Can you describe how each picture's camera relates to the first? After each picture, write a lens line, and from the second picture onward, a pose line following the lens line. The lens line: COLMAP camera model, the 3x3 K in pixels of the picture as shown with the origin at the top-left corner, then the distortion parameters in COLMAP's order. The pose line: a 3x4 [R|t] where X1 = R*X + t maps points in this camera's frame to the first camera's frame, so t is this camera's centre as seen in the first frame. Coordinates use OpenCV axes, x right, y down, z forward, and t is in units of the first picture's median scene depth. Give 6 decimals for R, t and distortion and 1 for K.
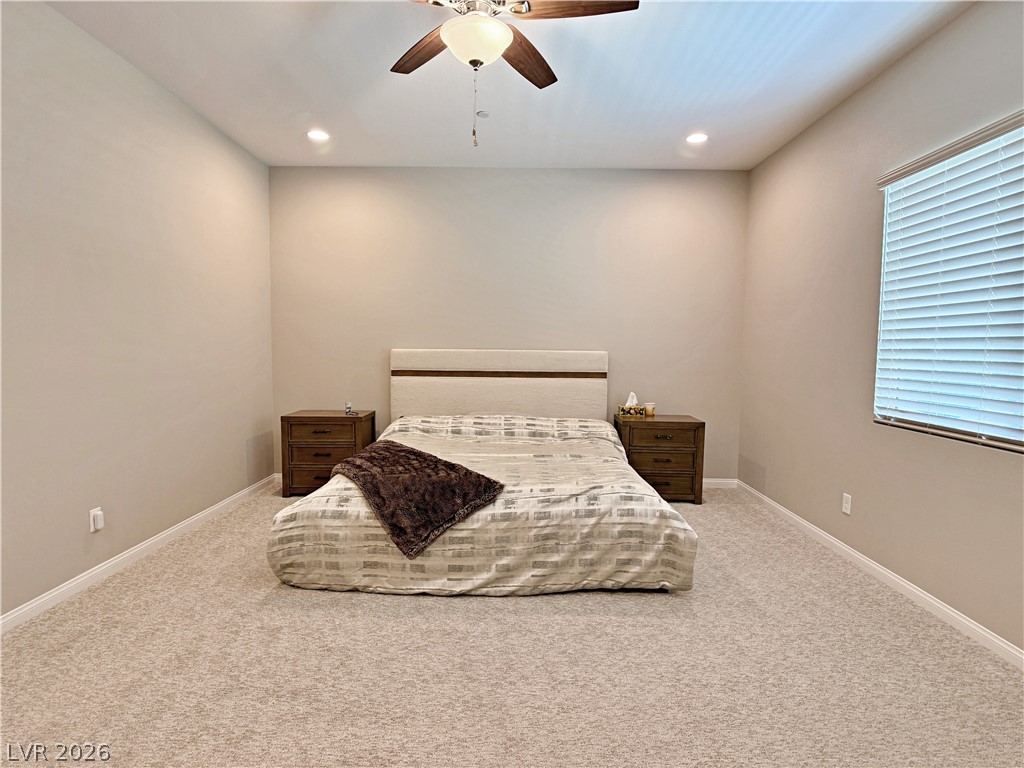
lens RADIAL K [[525.2, 0, 510.3], [0, 525.2, 384.5], [0, 0, 1]] dist [-0.015153, -0.008471]
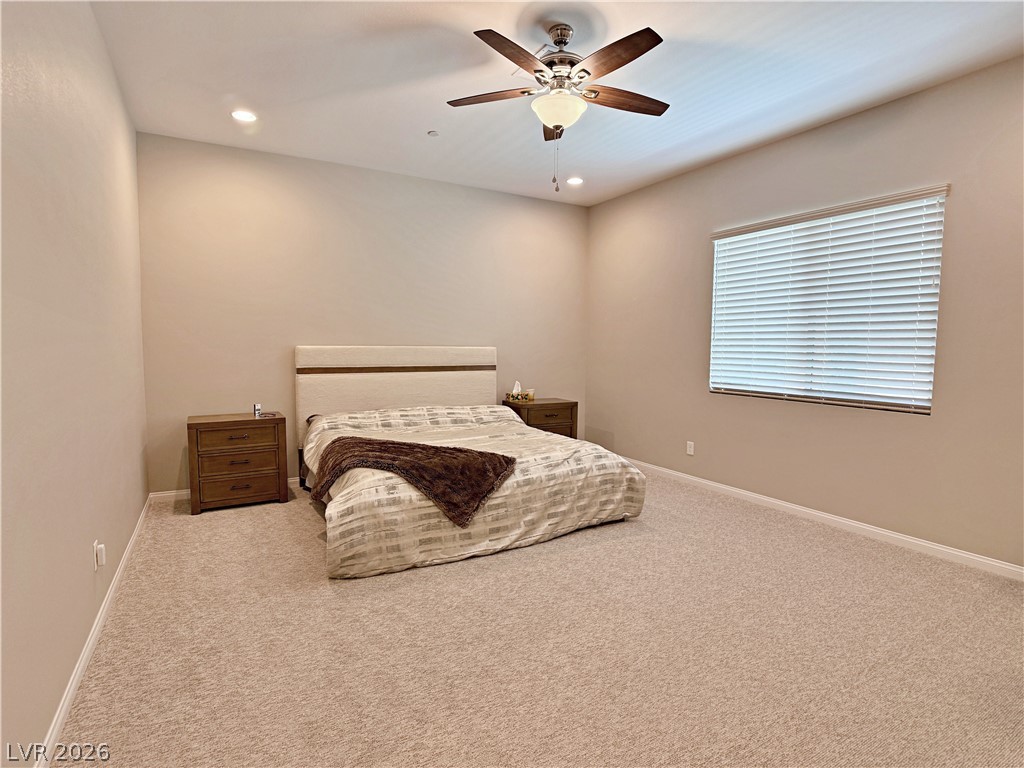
lens RADIAL K [[525.2, 0, 514.6], [0, 525.2, 382.2], [0, 0, 1]] dist [-0.015153, -0.008471]
pose [[0.861640, -0.039825, 0.505955, -0.646936], [0.036930, 0.999194, 0.015756, -0.003459], [-0.506174, 0.005109, 0.862416, -0.054907]]
